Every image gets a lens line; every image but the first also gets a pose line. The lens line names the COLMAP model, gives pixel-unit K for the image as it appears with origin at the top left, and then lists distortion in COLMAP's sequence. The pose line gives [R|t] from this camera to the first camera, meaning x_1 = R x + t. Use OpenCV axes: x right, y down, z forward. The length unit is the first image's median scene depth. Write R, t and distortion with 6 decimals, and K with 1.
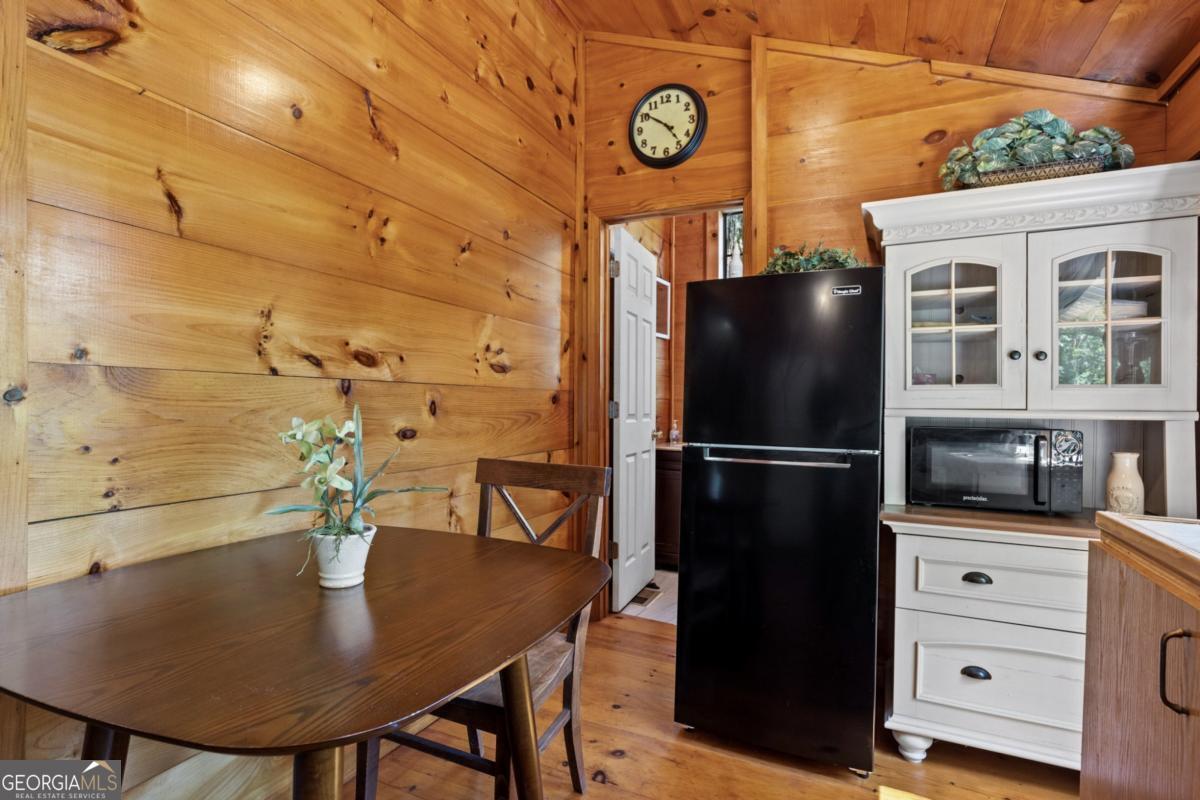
lens RADIAL K [[599.5, 0, 601.4], [0, 599.5, 406.1], [0, 0, 1]] dist [-0.000691, 0.000613]
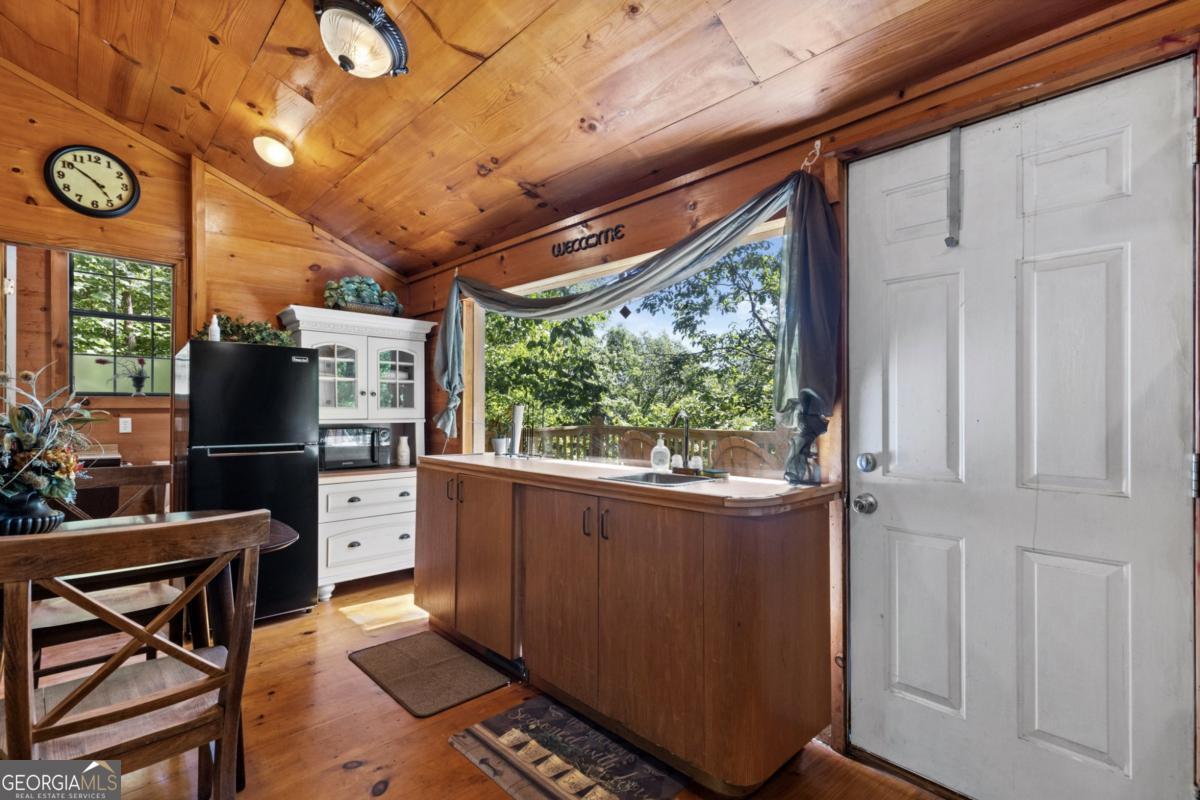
lens RADIAL K [[550.4, 0, 597.5], [0, 550.4, 404.2], [0, 0, 1]] dist [0.007208, -0.000456]
pose [[0.357039, 0.002229, 0.934087, -0.749989], [0.000432, 0.999997, -0.002552, -0.037428], [-0.934089, 0.001314, 0.357037, -0.420134]]
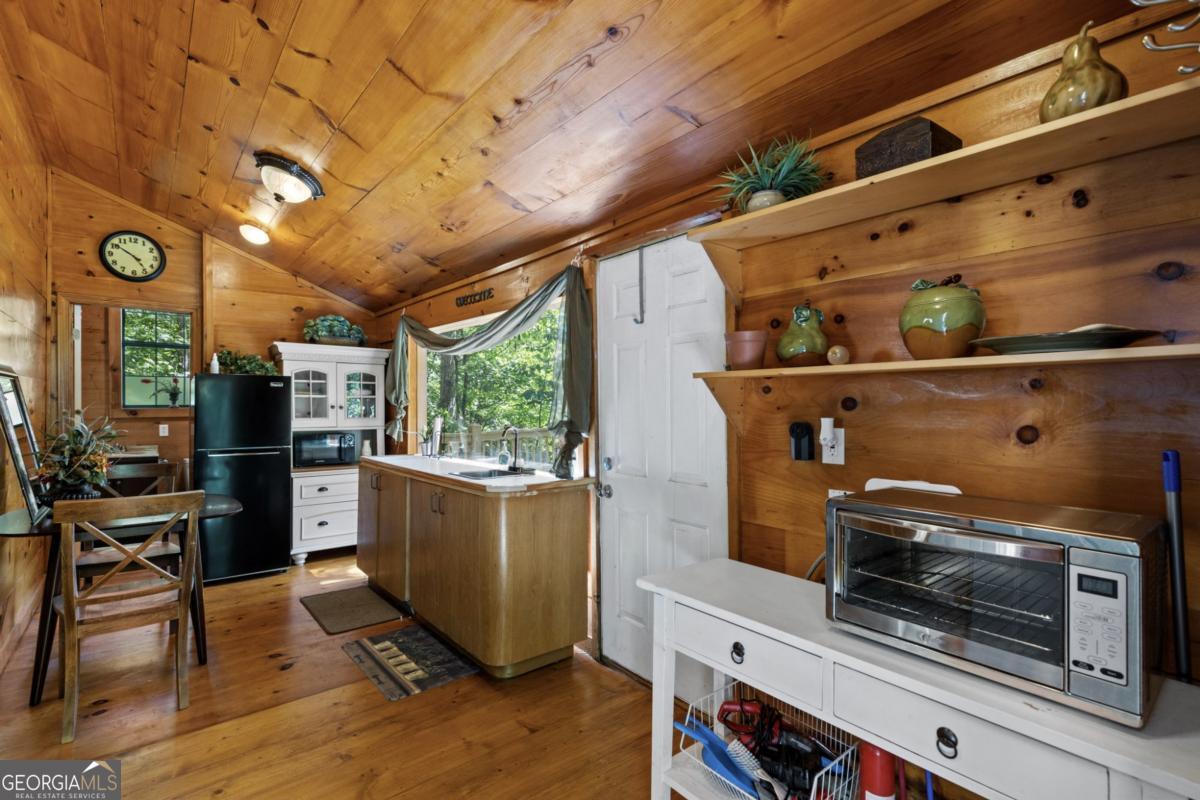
lens RADIAL K [[550.4, 0, 596.7], [0, 550.4, 401.1], [0, 0, 1]] dist [0.007208, -0.000456]
pose [[0.424405, -0.000061, 0.905473, -0.968841], [0.003524, 0.999993, -0.001584, -0.093886], [-0.905466, 0.003863, 0.424402, -1.040678]]
